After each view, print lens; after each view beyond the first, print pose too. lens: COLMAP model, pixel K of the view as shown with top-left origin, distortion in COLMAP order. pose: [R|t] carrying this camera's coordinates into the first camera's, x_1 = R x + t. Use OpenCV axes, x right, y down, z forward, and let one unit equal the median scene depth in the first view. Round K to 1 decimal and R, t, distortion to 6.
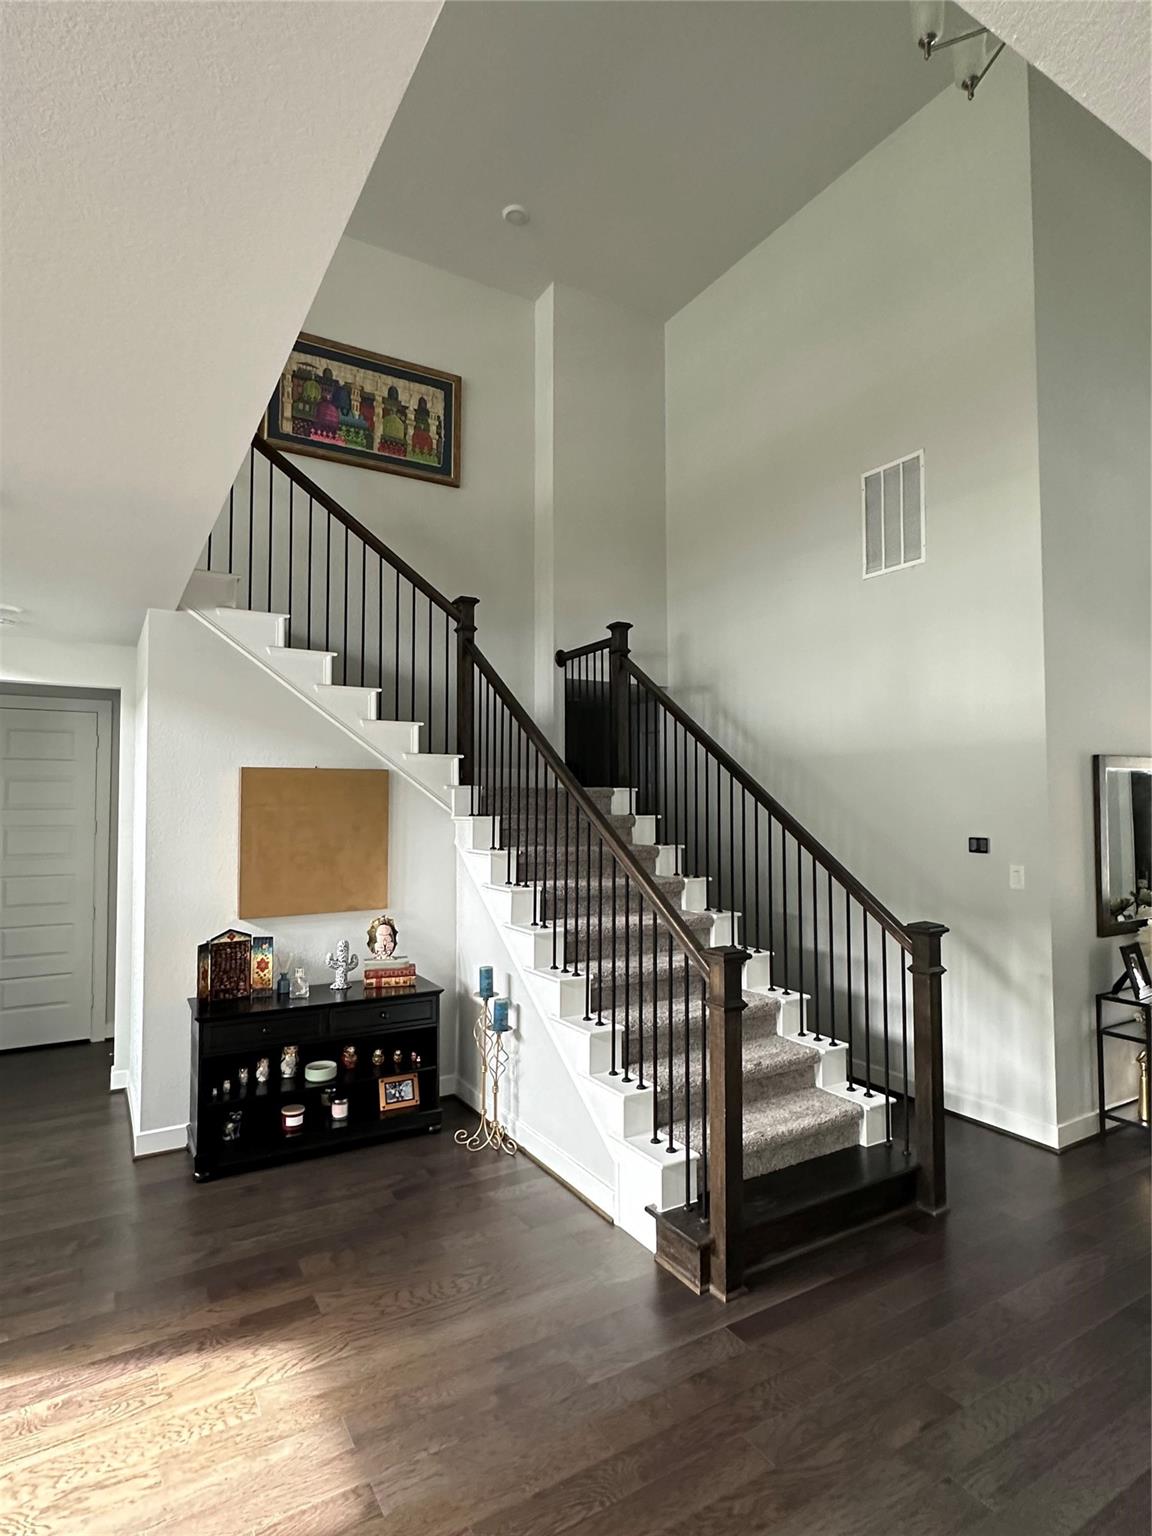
lens RADIAL K [[816.7, 0, 576.2], [0, 816.7, 768.6], [0, 0, 1]] dist [-0.001538, -0.000035]
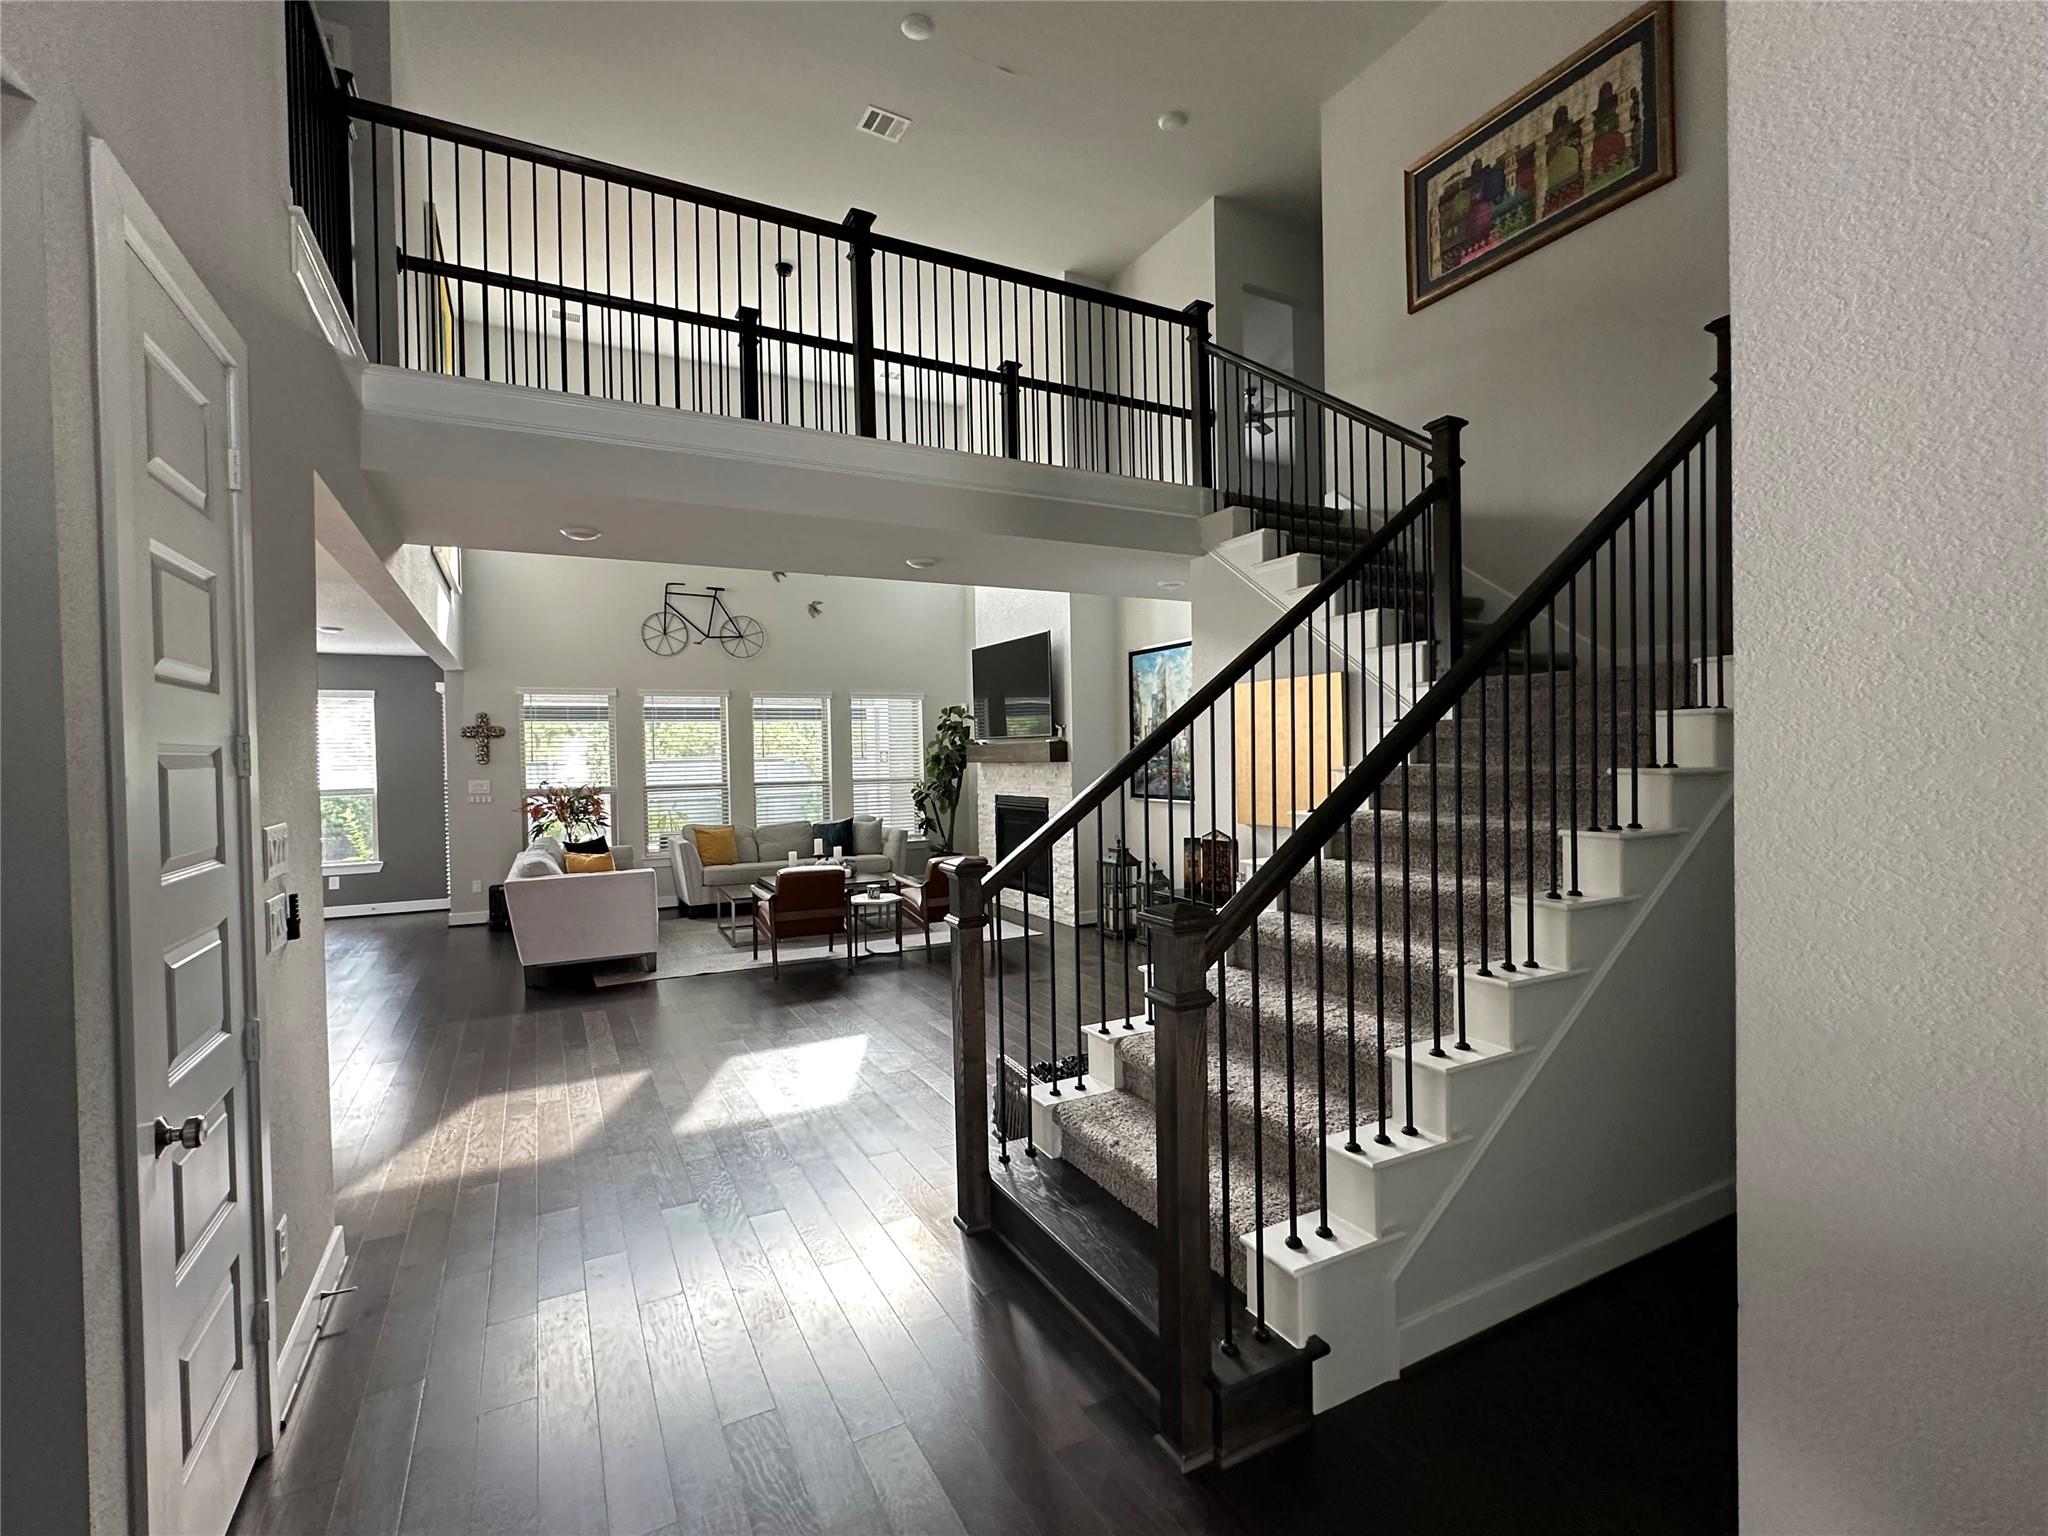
lens RADIAL K [[920.8, 0, 1022.8], [0, 920.8, 765.7], [0, 0, 1]] dist [0.003748, -0.000062]
pose [[-0.051032, 0.018451, -0.998527, 0.593486], [0.064500, 0.997803, 0.015141, 0.049632], [0.996612, -0.063633, -0.052110, 0.548994]]
